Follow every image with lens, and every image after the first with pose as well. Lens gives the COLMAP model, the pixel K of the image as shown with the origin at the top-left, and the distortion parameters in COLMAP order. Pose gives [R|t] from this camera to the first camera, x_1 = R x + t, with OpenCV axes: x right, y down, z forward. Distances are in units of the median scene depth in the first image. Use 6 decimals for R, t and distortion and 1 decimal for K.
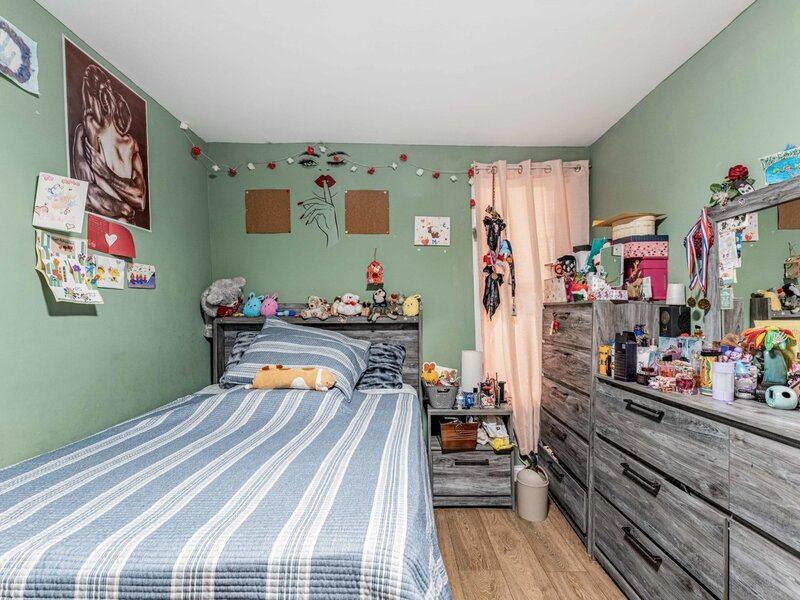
lens RADIAL K [[379.4, 0, 395.7], [0, 379.4, 304.8], [0, 0, 1]] dist [0.001827, -0.000714]
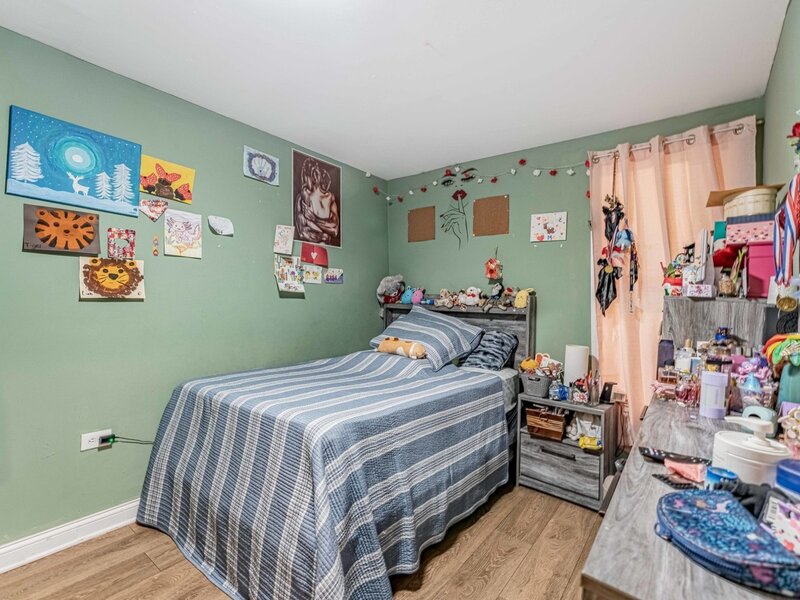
lens RADIAL K [[375.0, 0, 404.7], [0, 375.0, 296.8], [0, 0, 1]] dist [0.001597, -0.000051]
pose [[0.766084, 0.021777, -0.642372, 0.511843], [-0.022836, 0.999717, 0.006658, -0.002192], [0.642335, 0.009569, 0.766364, -0.038746]]
